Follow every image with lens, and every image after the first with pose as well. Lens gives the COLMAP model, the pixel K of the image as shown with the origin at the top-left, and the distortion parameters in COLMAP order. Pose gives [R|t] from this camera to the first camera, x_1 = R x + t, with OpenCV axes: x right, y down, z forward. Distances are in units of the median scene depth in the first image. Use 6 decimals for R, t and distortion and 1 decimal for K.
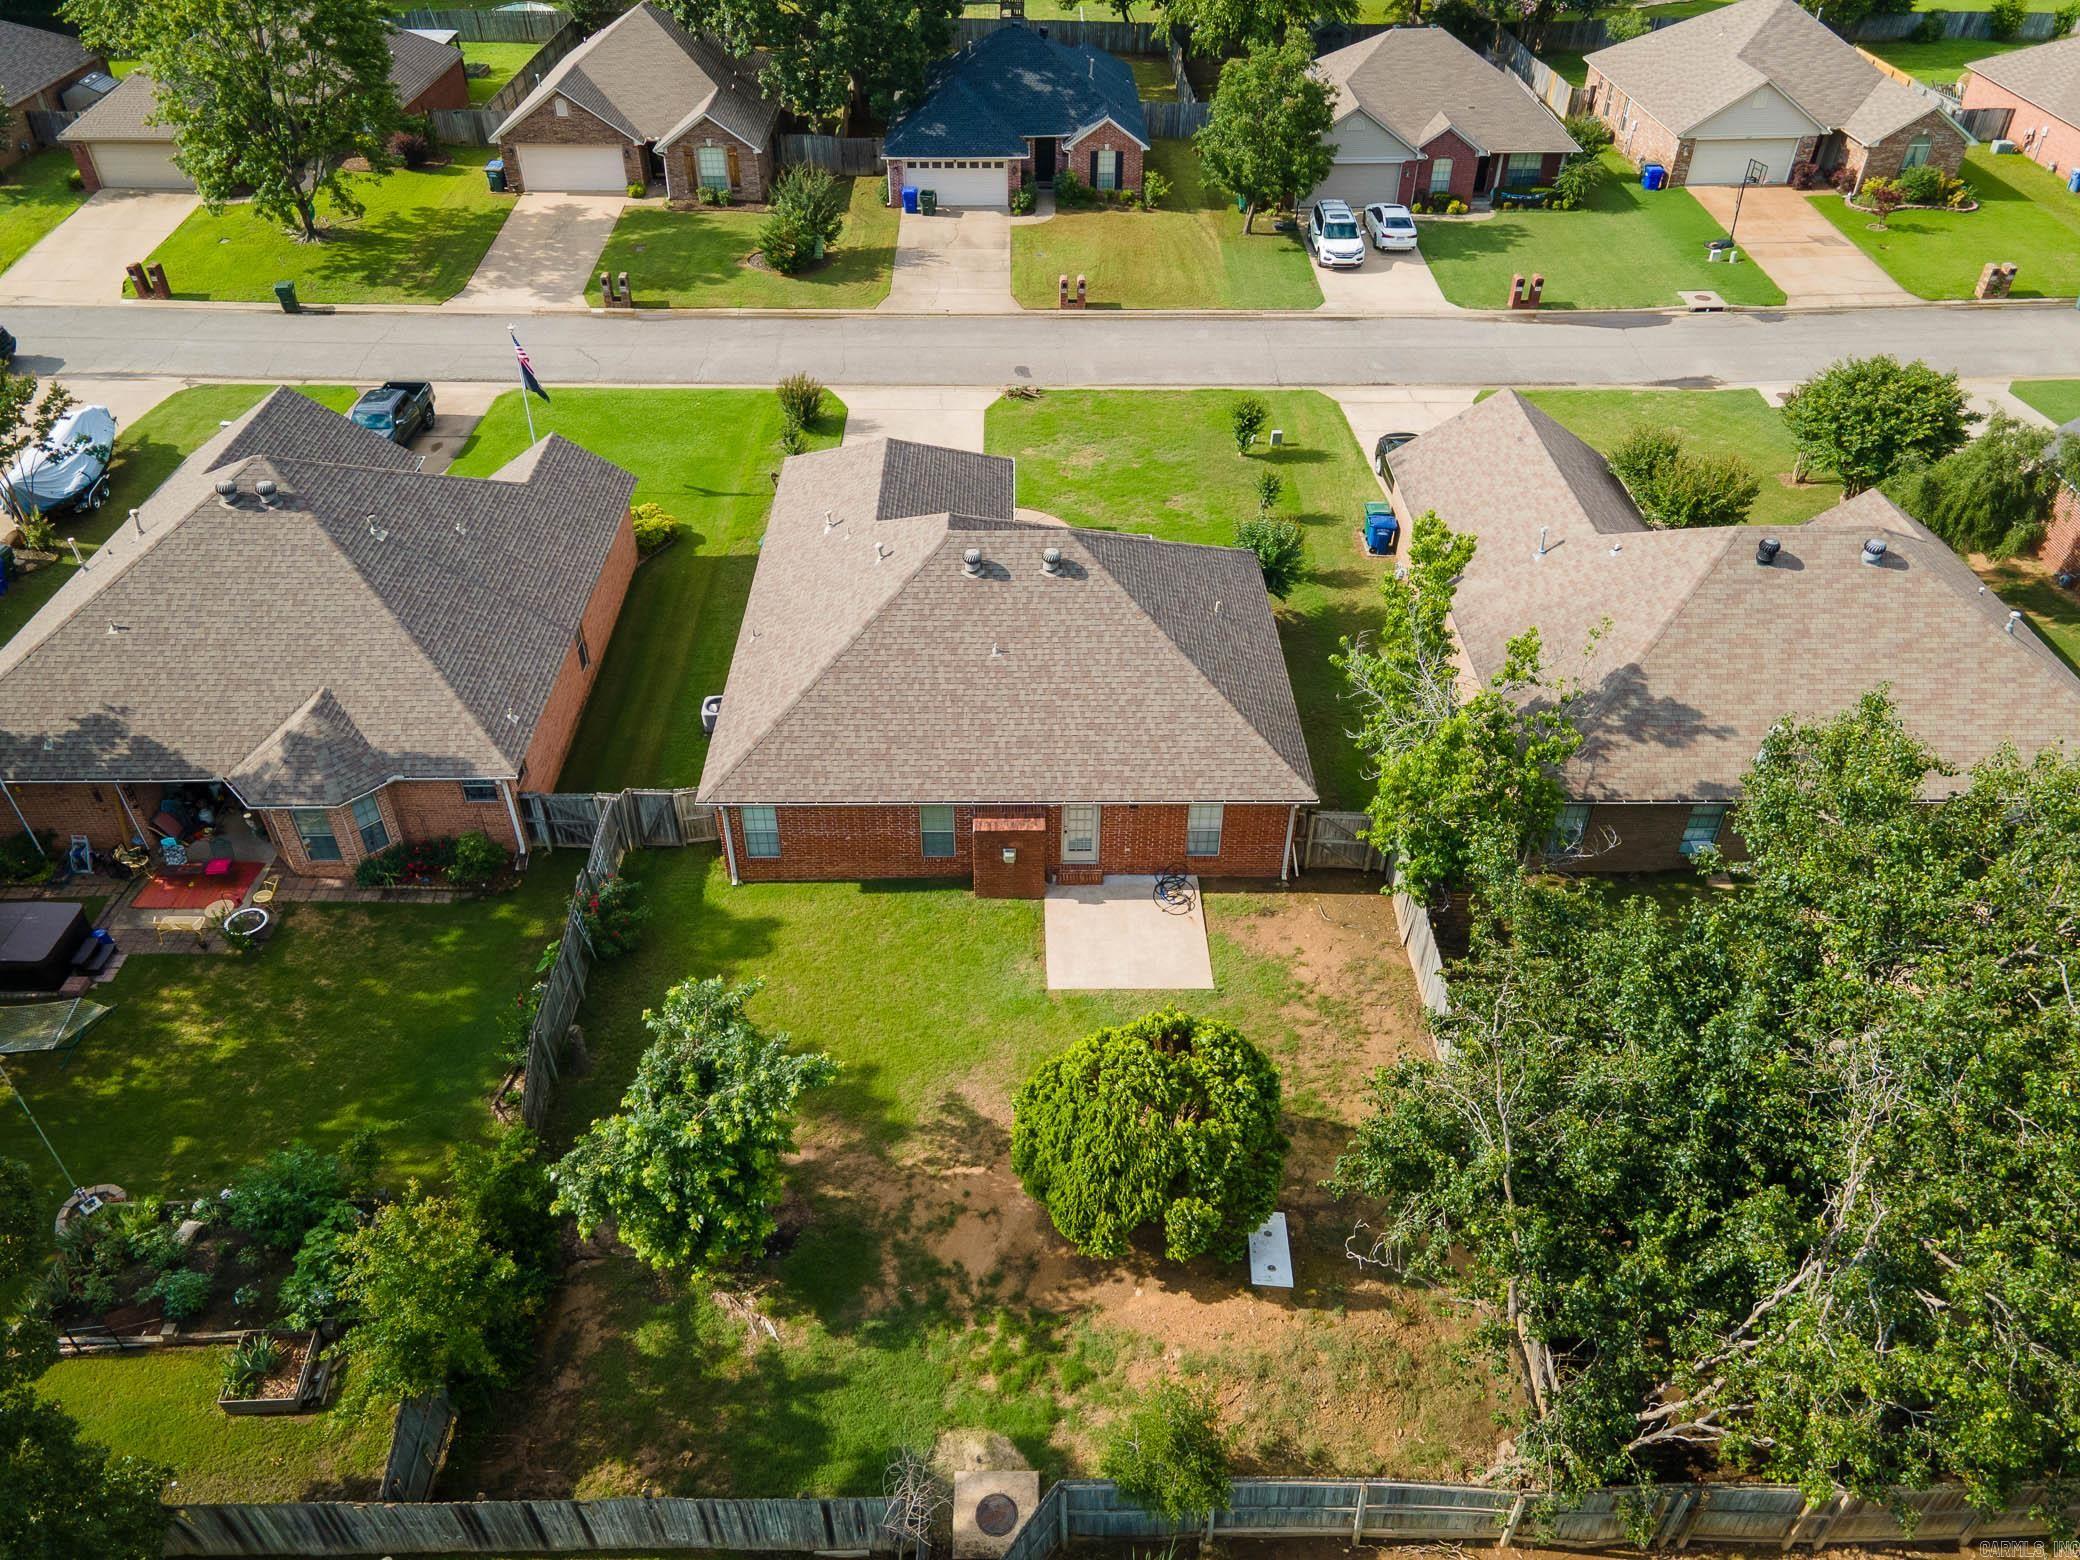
lens RADIAL K [[1521.7, 0, 1023.7], [0, 1521.7, 781.8], [0, 0, 1]] dist [0.022113, 0.045841]
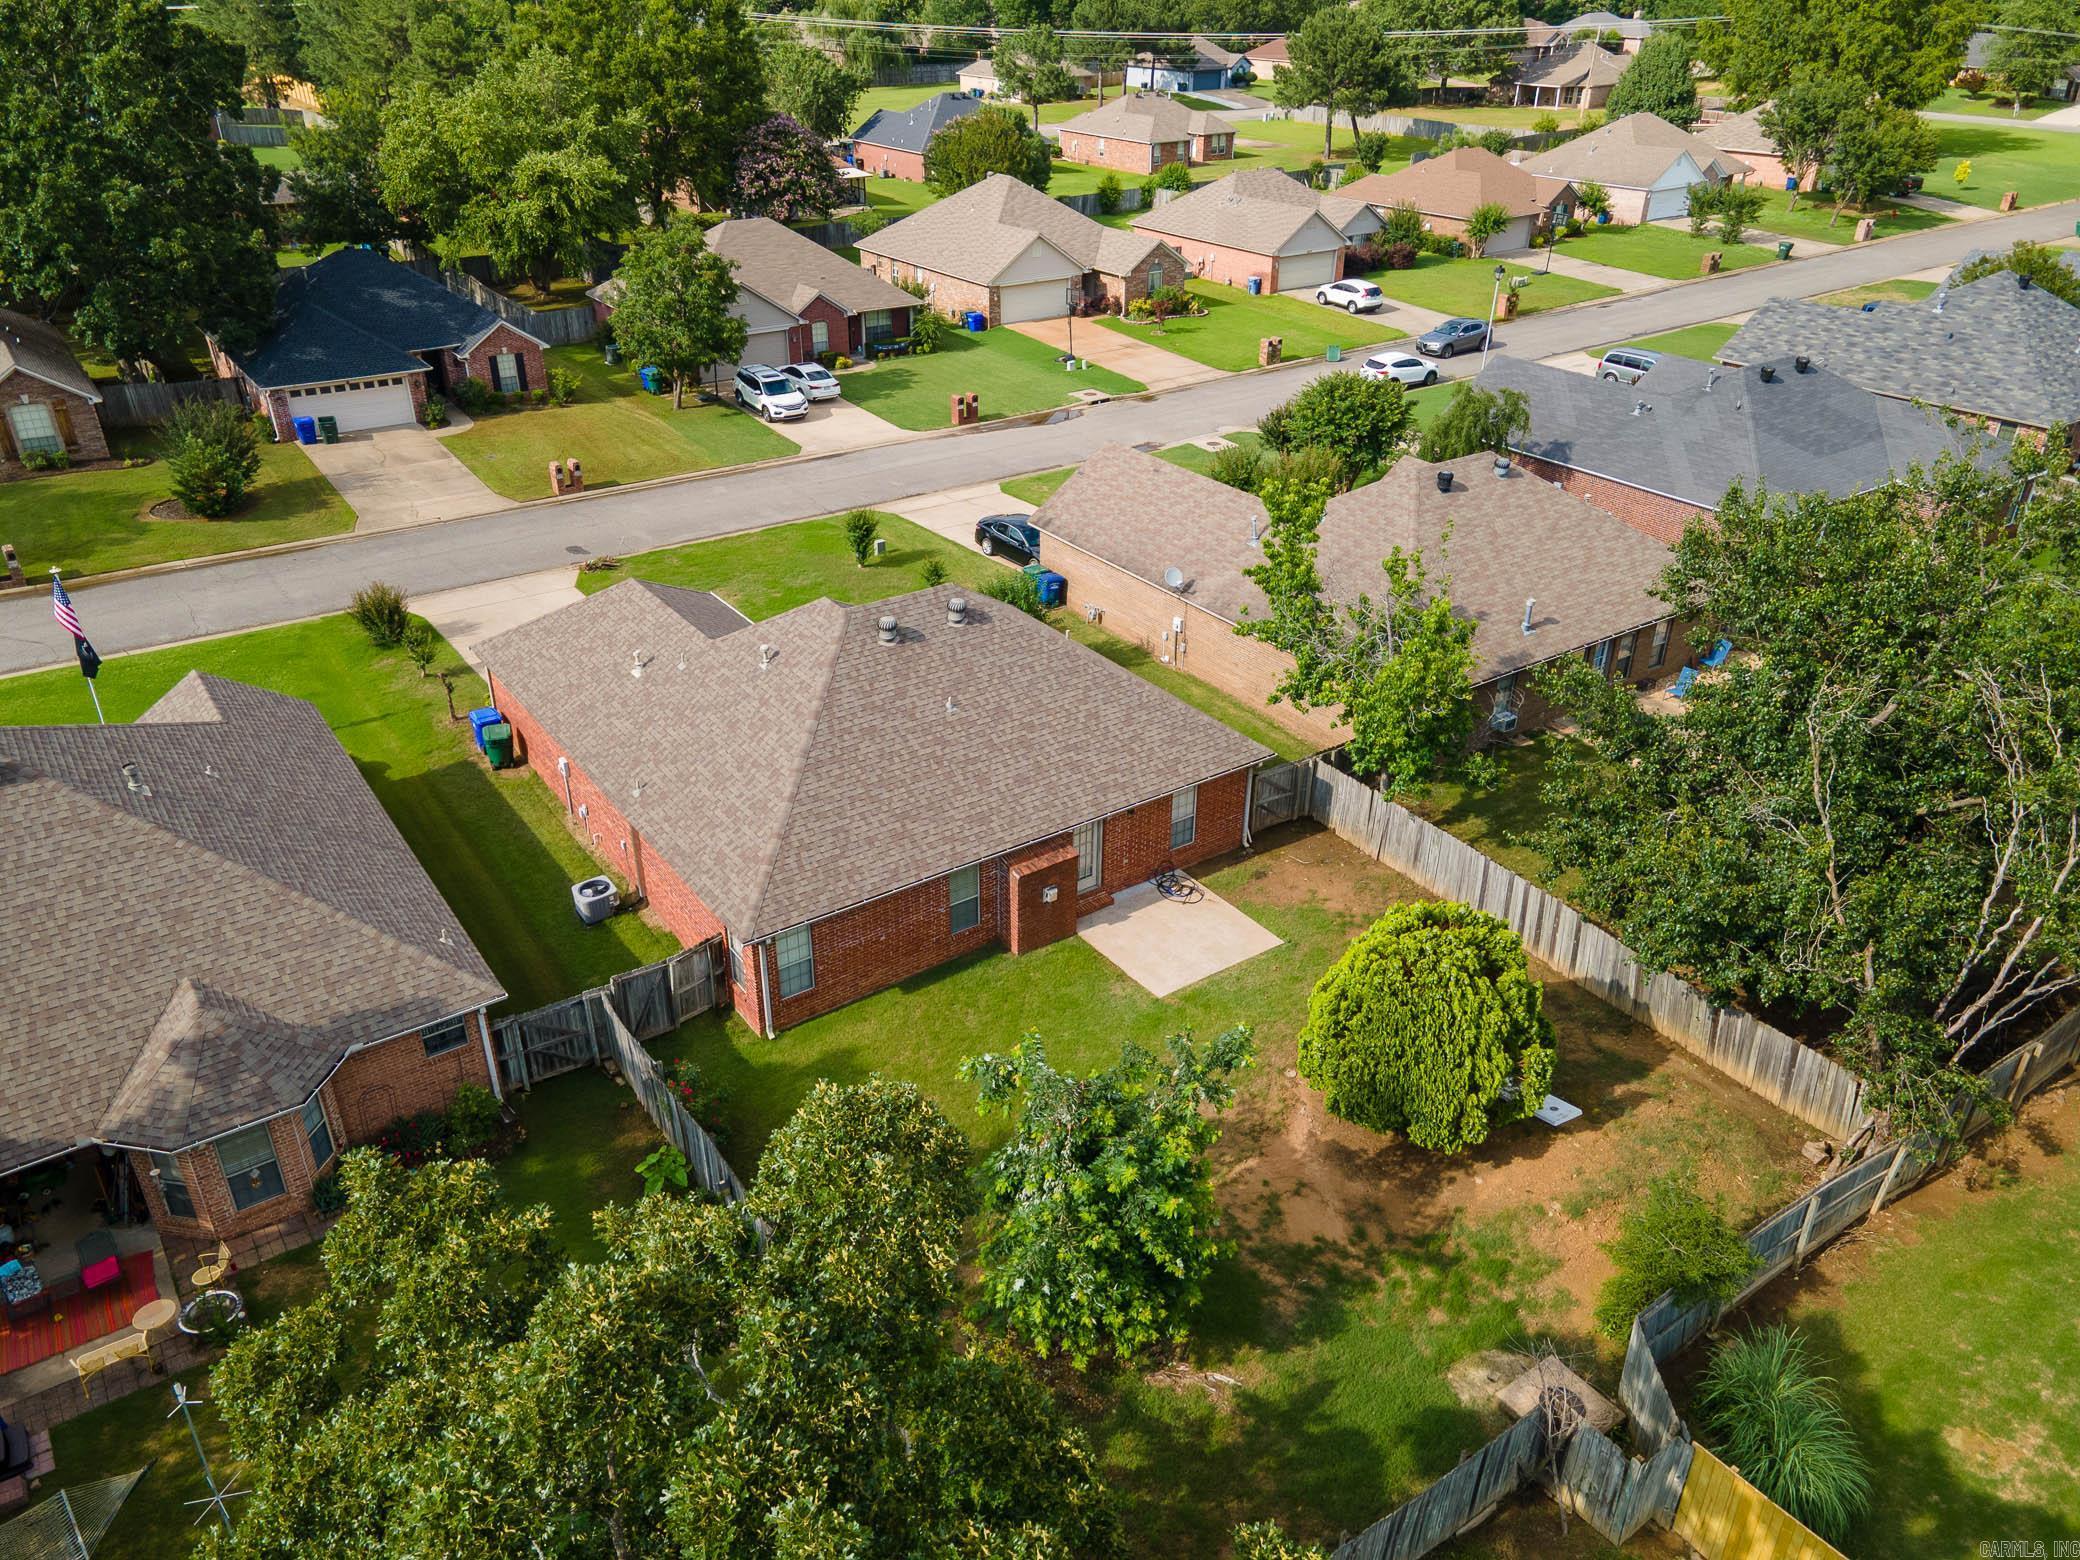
lens RADIAL K [[1521.7, 0, 1036.5], [0, 1521.7, 779.7], [0, 0, 1]] dist [0.022113, 0.045841]
pose [[0.823809, -0.270979, 0.497905, -0.249975], [0.347122, 0.935553, -0.065167, 0.021185], [-0.448157, 0.226518, 0.864780, 0.082016]]
